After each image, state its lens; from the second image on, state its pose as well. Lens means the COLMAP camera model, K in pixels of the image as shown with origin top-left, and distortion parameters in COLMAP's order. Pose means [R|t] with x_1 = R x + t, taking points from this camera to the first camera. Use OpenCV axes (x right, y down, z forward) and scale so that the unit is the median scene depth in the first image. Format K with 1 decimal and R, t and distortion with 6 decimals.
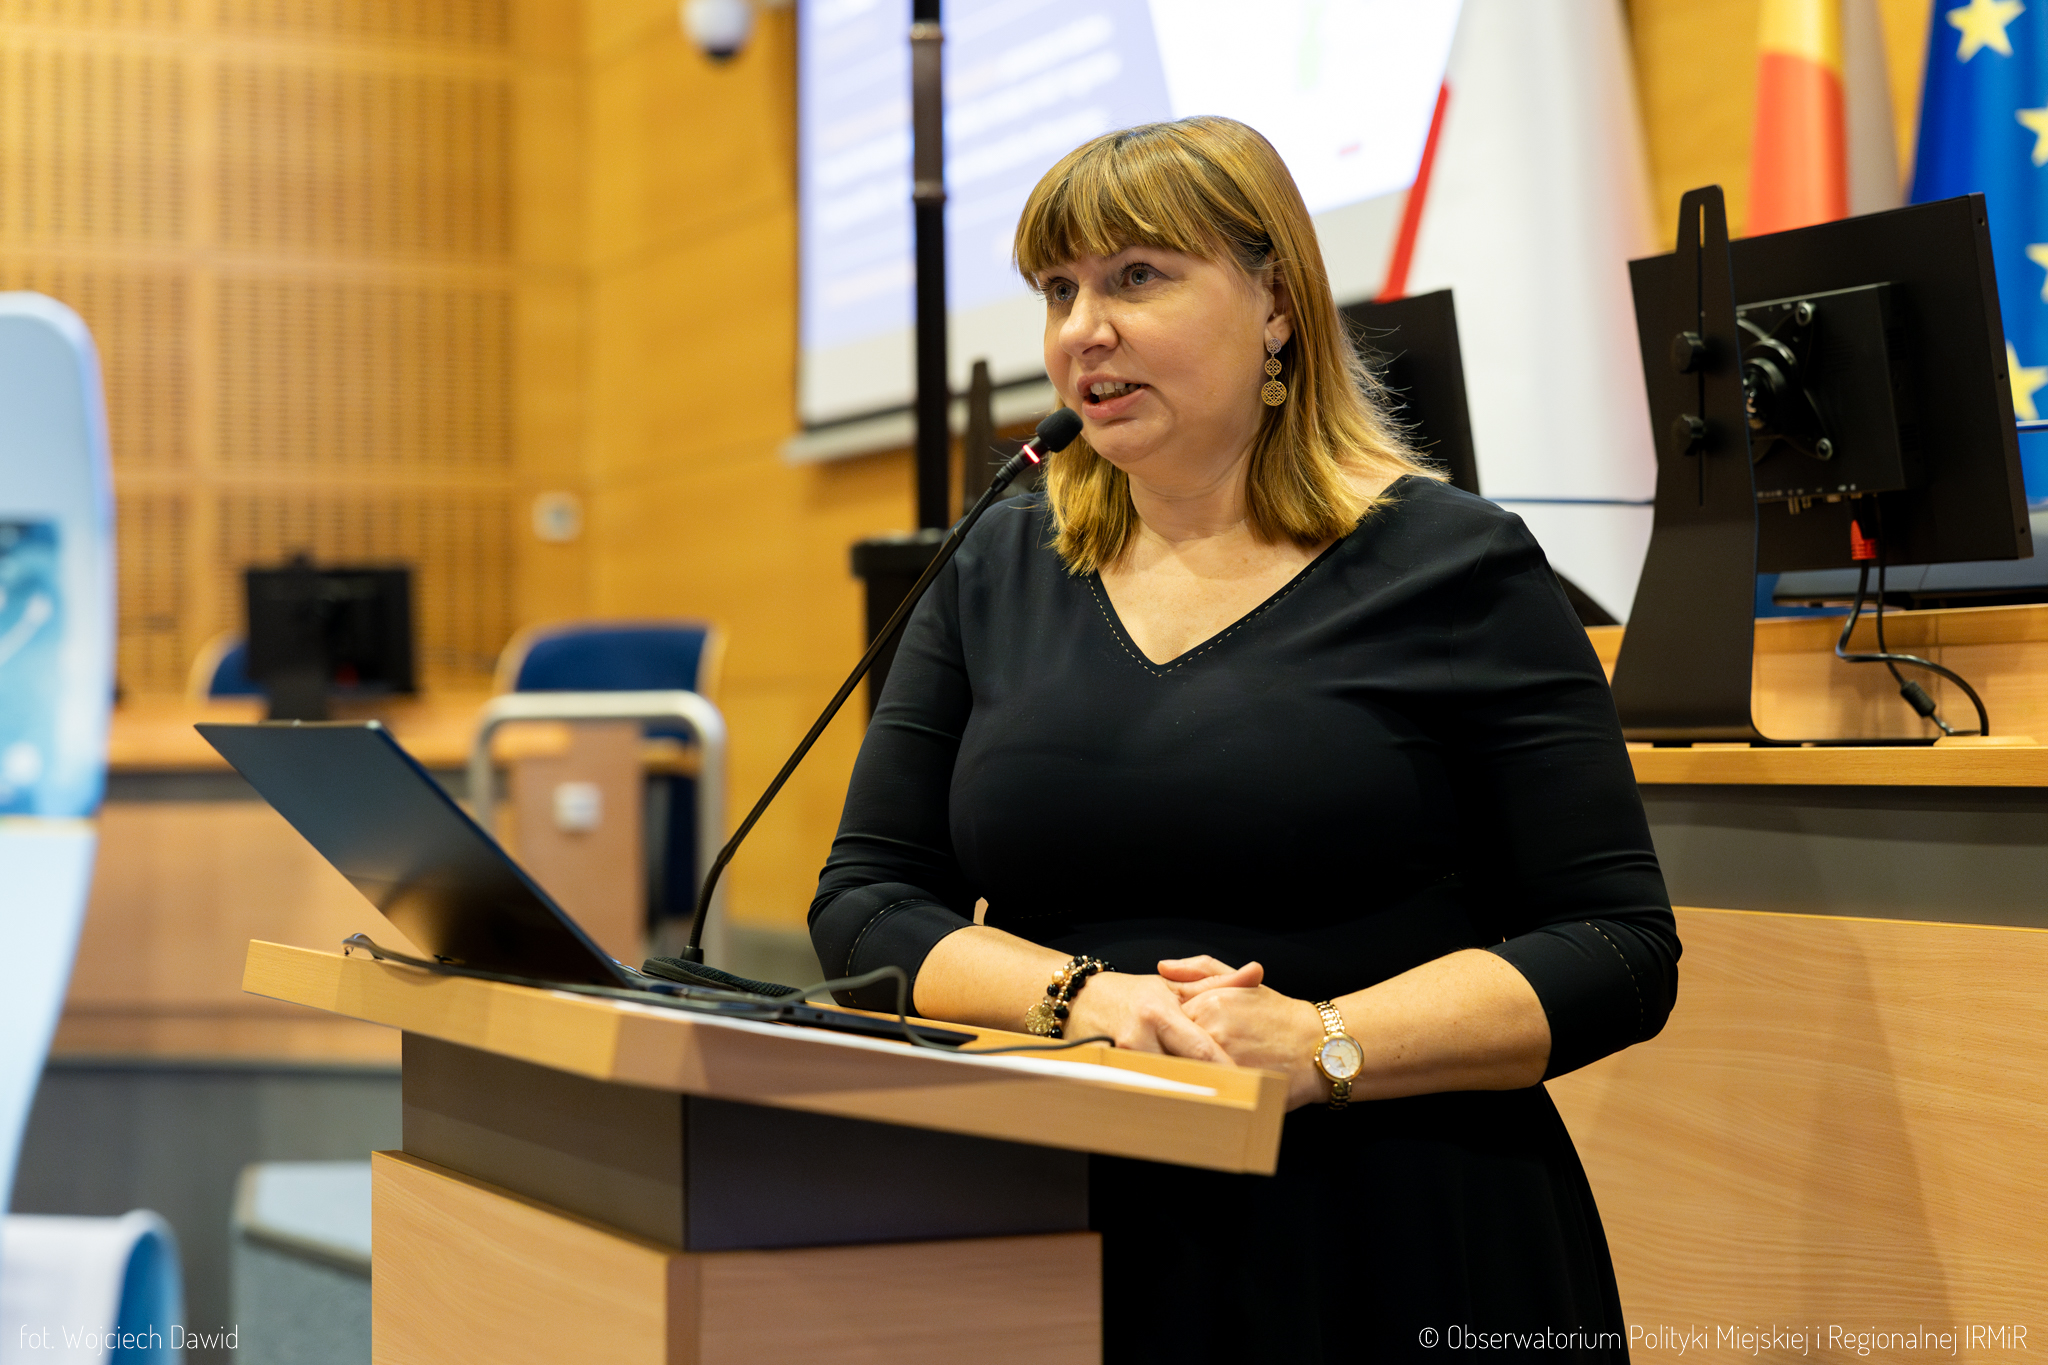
lens RADIAL K [[3792.1, 0, 1024.0], [0, 3792.1, 682.5], [0, 0, 1]] dist [-0.035059, -0.254456]
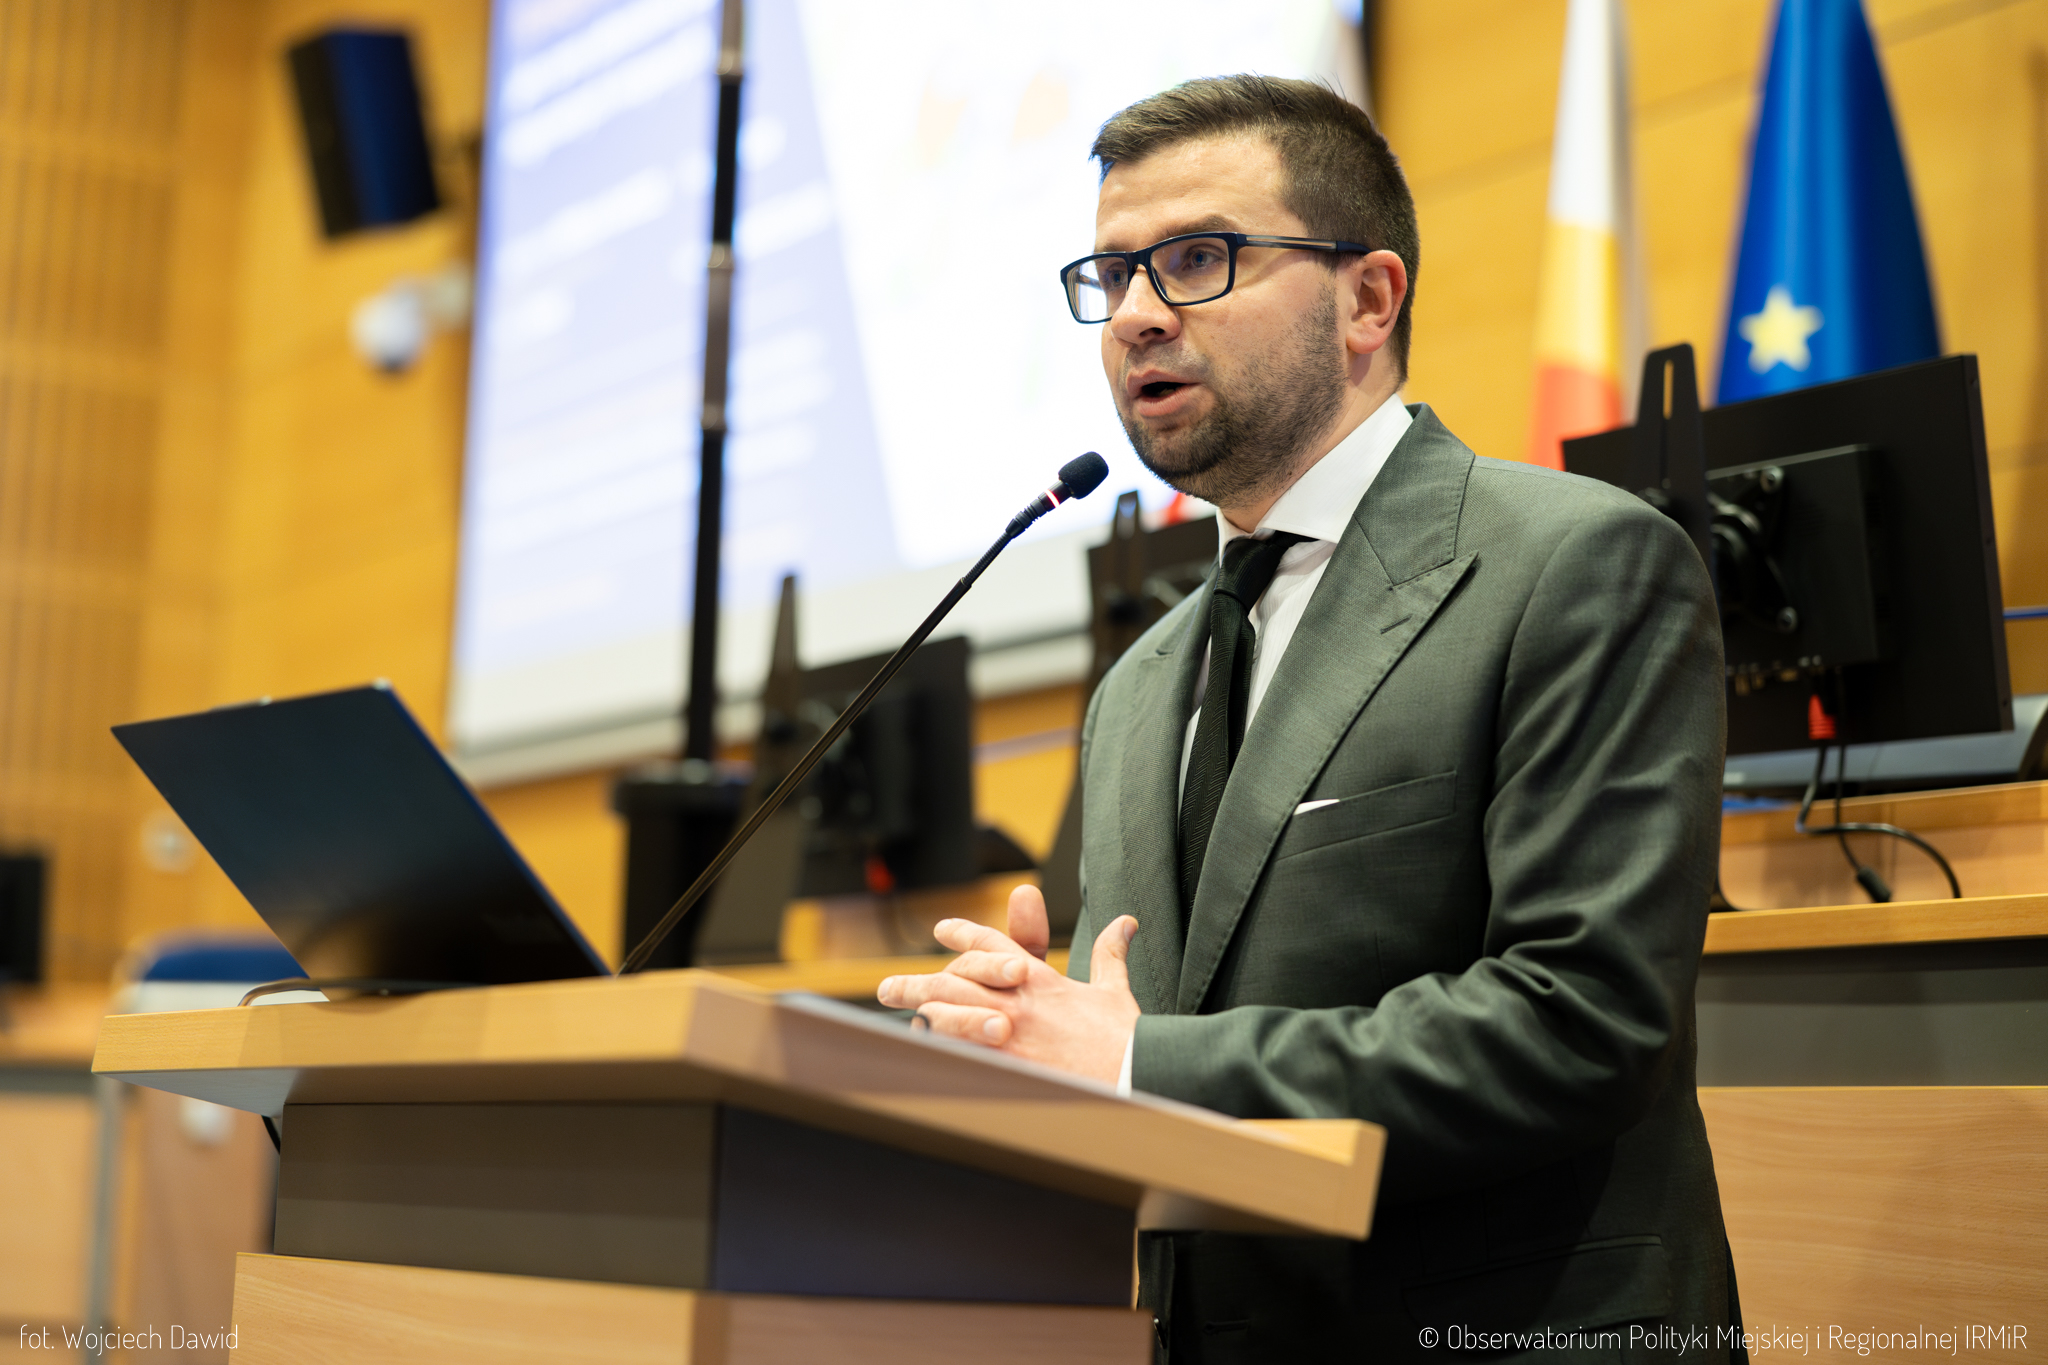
lens RADIAL K [[3792.1, 0, 1024.0], [0, 3792.1, 682.5], [0, 0, 1]] dist [-0.035059, -0.254456]
pose [[0.990613, 0.065869, 0.119783, -0.093611], [-0.051098, 0.991157, -0.122463, 0.080807], [-0.126791, 0.115192, 0.985218, 0.078494]]
